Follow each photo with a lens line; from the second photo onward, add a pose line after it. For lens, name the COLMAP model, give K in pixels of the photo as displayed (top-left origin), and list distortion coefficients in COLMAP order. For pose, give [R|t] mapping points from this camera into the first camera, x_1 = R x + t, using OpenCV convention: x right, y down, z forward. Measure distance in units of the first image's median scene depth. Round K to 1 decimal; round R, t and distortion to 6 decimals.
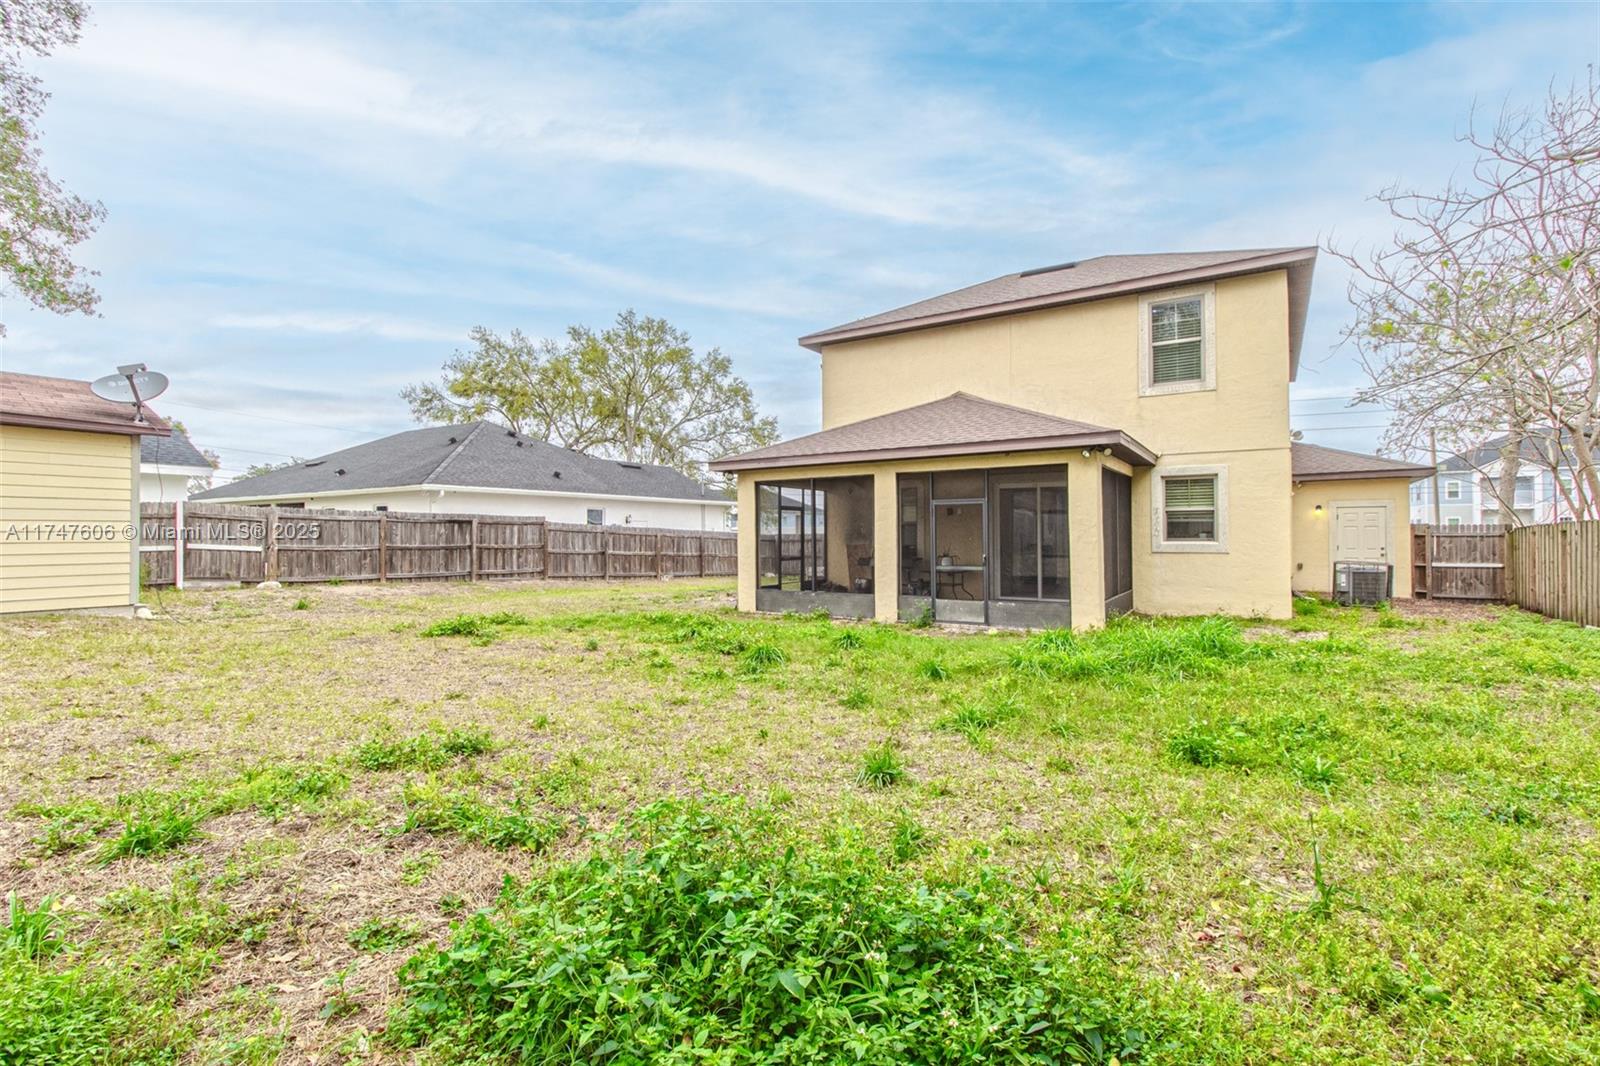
lens RADIAL K [[738.6, 0, 805.0], [0, 738.6, 528.5], [0, 0, 1]] dist [0.005392, 0.000118]
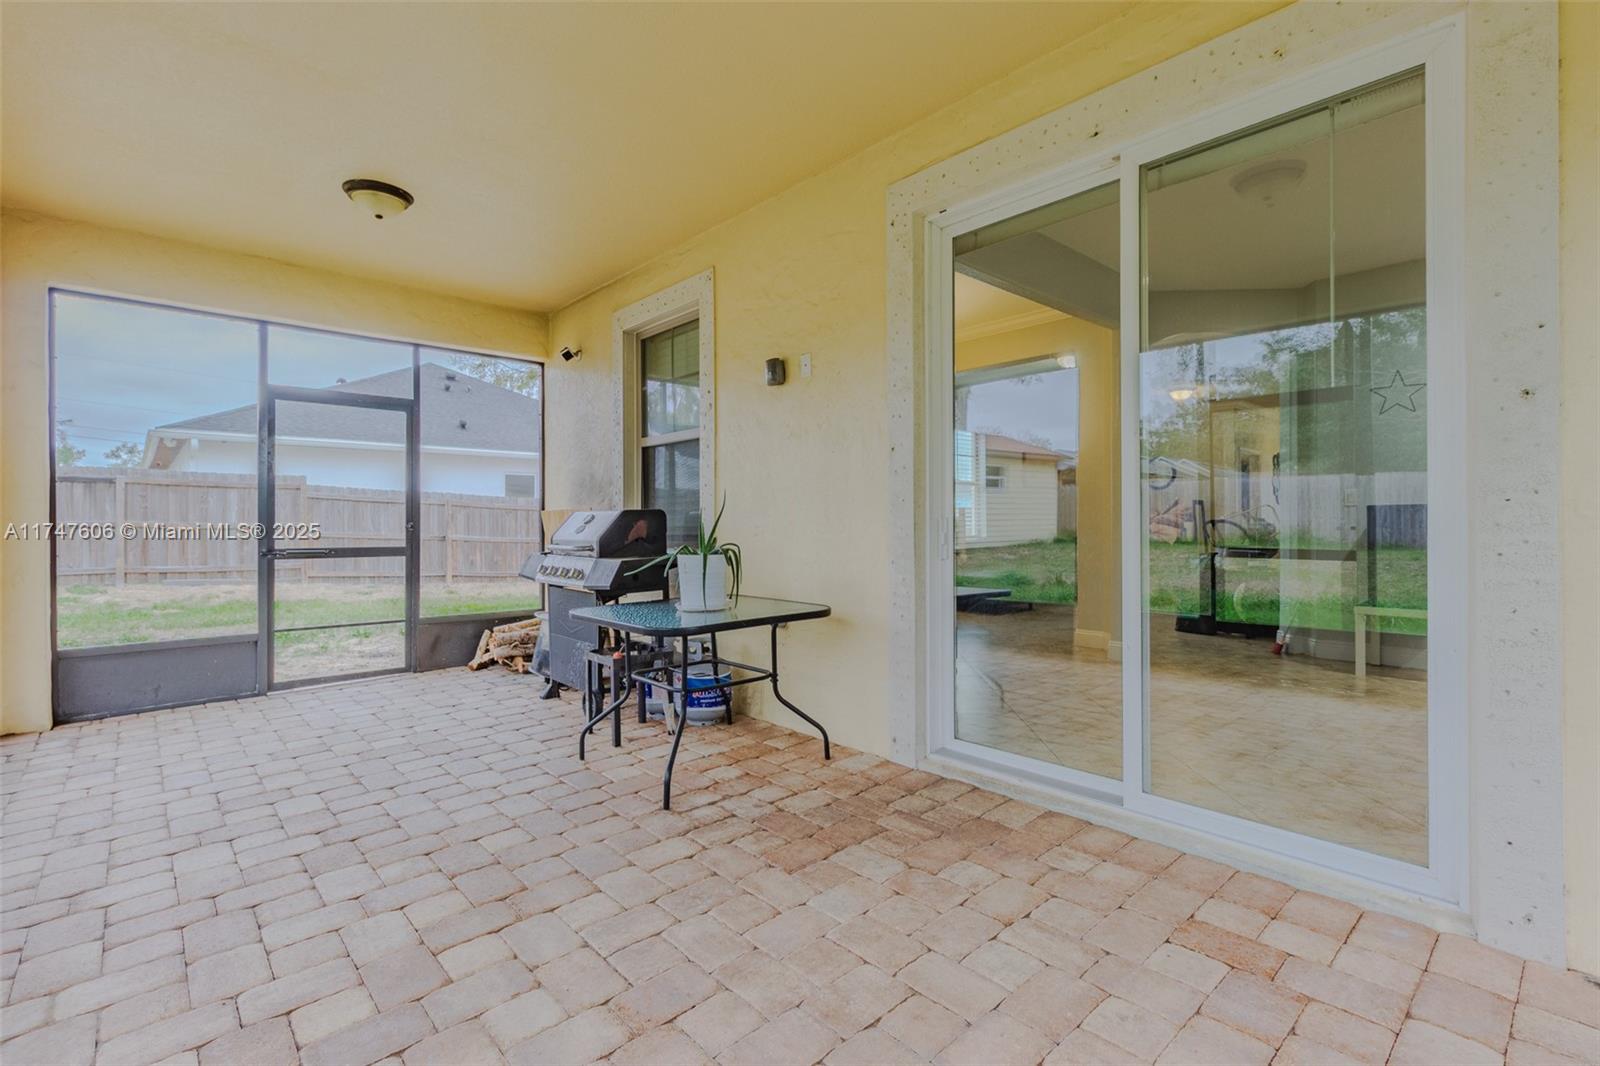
lens RADIAL K [[738.6, 0, 792.0], [0, 738.6, 530.7], [0, 0, 1]] dist [0.005392, 0.000118]
pose [[0.961777, 0.003583, -0.273810, 0.245592], [0.001282, 0.999845, 0.017584, 0.023433], [0.273831, -0.017263, 0.961623, 0.690680]]
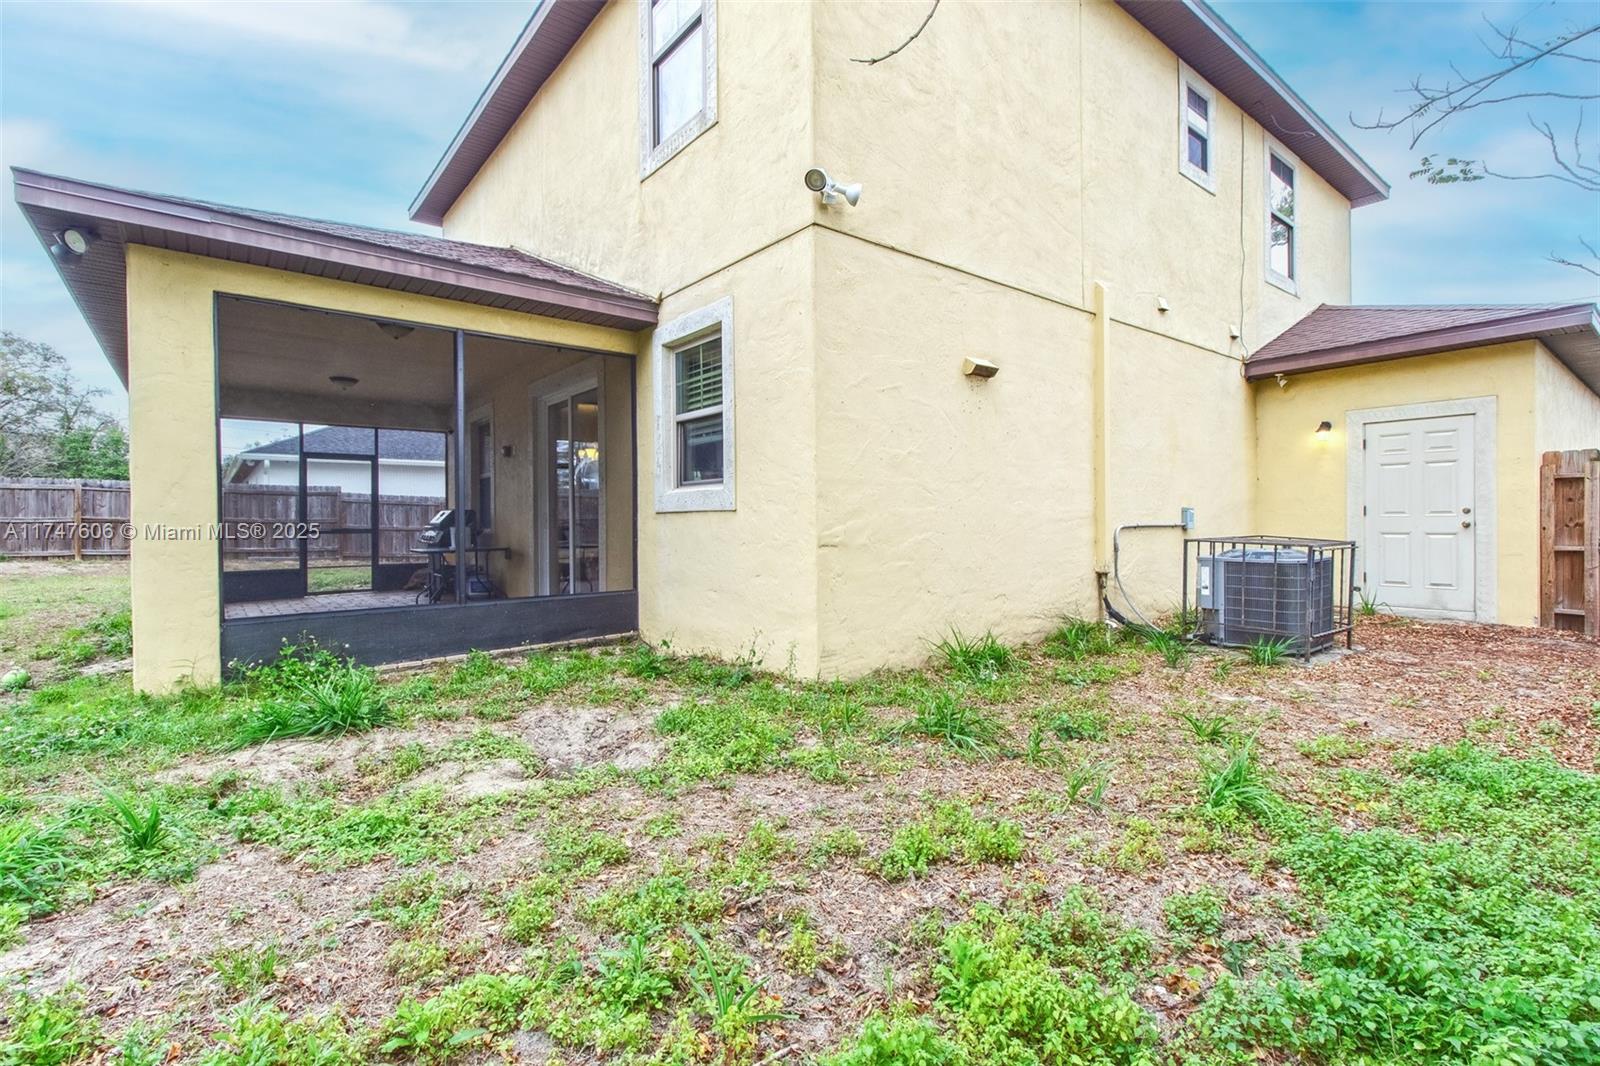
lens RADIAL K [[738.6, 0, 800.8], [0, 738.6, 530.1], [0, 0, 1]] dist [0.005392, 0.000118]
pose [[0.945816, -0.000046, -0.324702, 0.558660], [0.007595, 0.999730, 0.021982, 0.025810], [0.324613, -0.023257, 0.945561, 0.467928]]
